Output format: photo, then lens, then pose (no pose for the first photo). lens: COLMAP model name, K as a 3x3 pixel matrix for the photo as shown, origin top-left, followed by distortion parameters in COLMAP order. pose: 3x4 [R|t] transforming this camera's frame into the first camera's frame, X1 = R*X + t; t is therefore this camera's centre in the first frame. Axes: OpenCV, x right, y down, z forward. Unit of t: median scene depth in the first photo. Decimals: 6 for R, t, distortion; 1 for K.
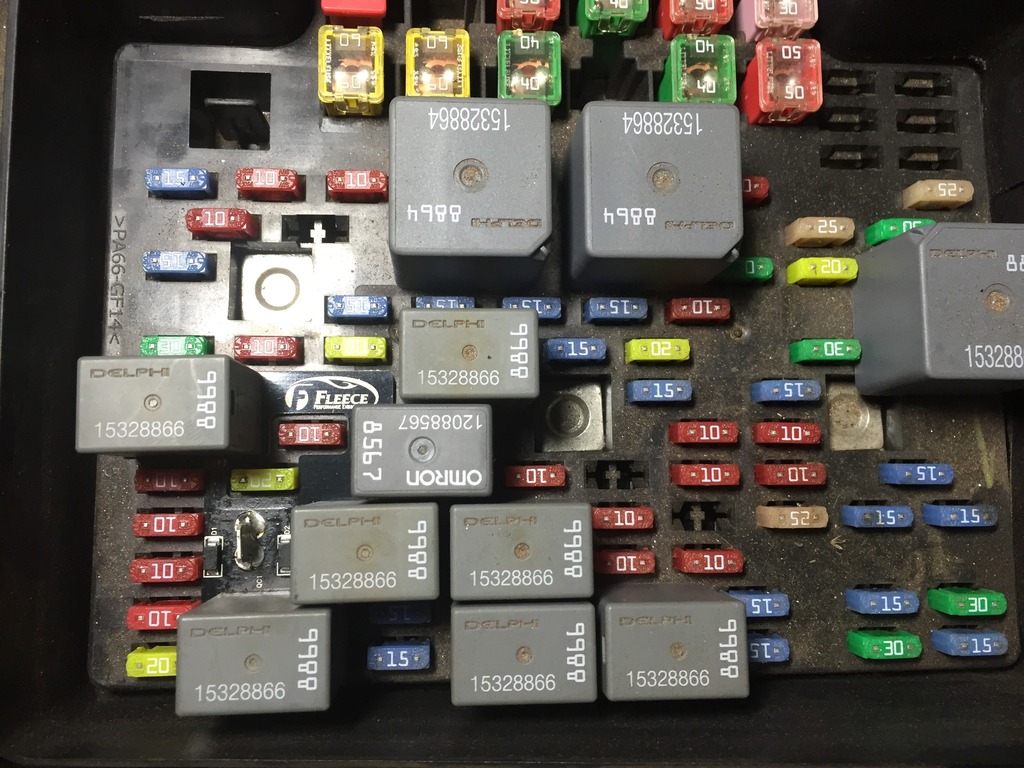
lens RADIAL K [[882.0, 0, 511.7], [0, 882.0, 364.2], [0, 0, 1]] dist [0.088925, -0.149459]
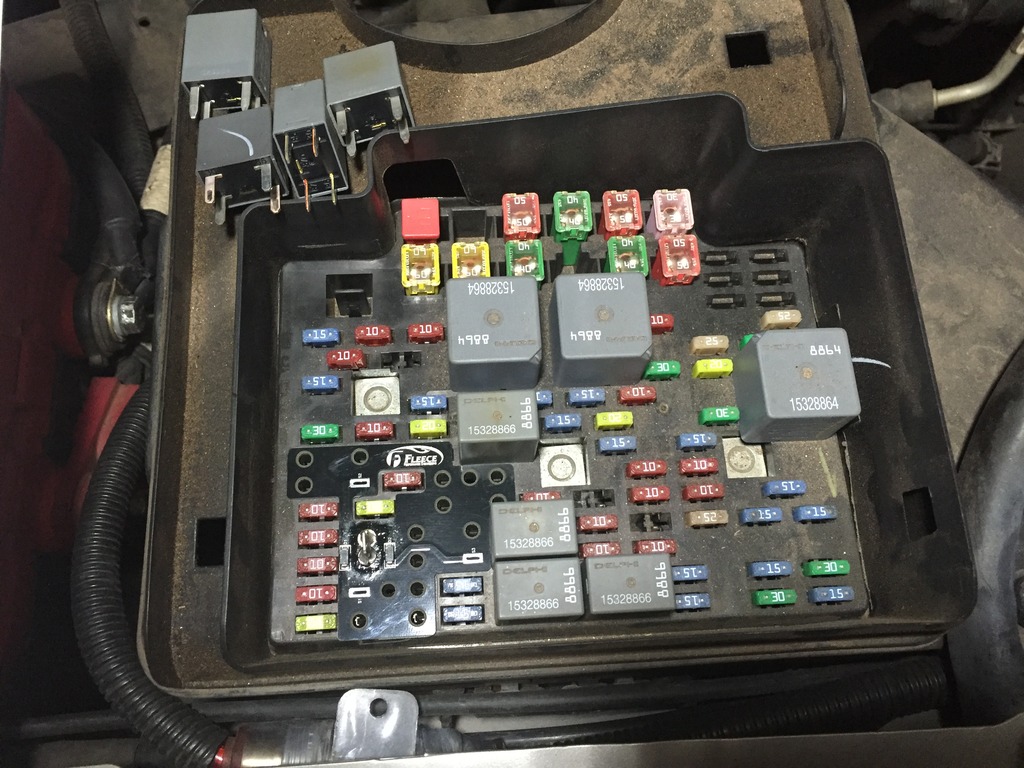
lens RADIAL K [[882.0, 0, 511.7], [0, 882.0, 364.2], [0, 0, 1]] dist [0.088925, -0.149459]
pose [[0.997992, -0.059789, -0.020916, 0.018788], [0.053532, 0.972639, -0.226070, 0.241010], [0.033860, 0.224496, 0.973887, -0.603459]]
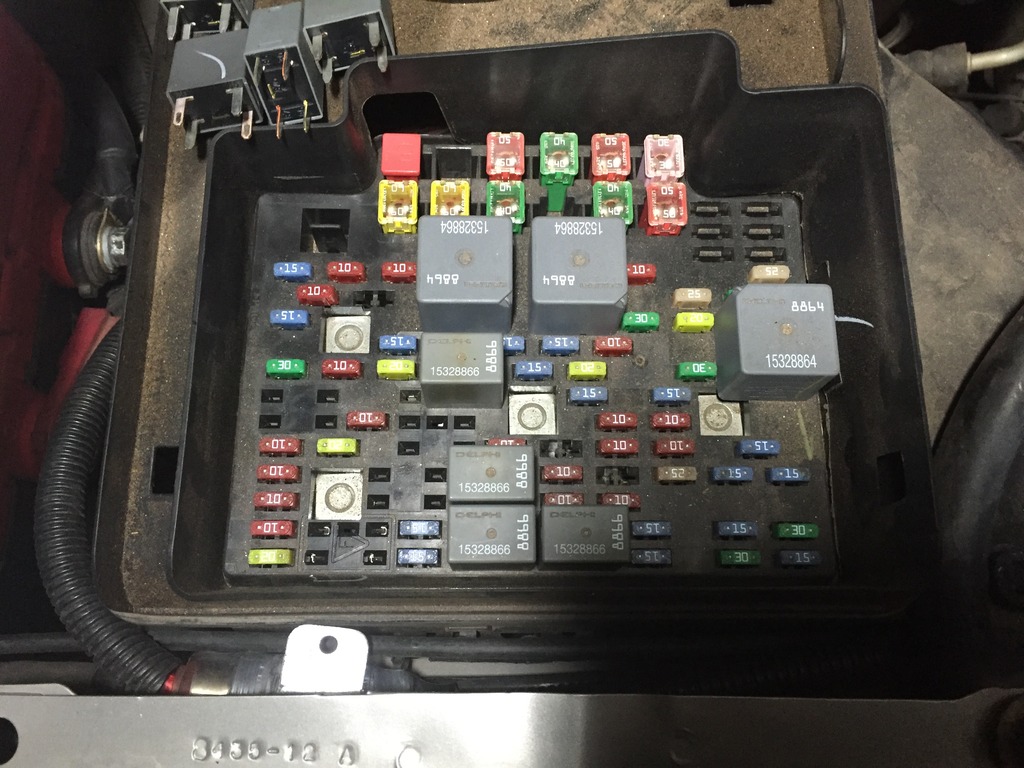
lens RADIAL K [[882.0, 0, 511.7], [0, 882.0, 364.2], [0, 0, 1]] dist [0.088925, -0.149459]
pose [[0.998208, -0.010263, -0.058958, 0.125204], [-0.001121, 0.981807, -0.189876, 0.273470], [0.059834, 0.189602, 0.980036, -0.549890]]
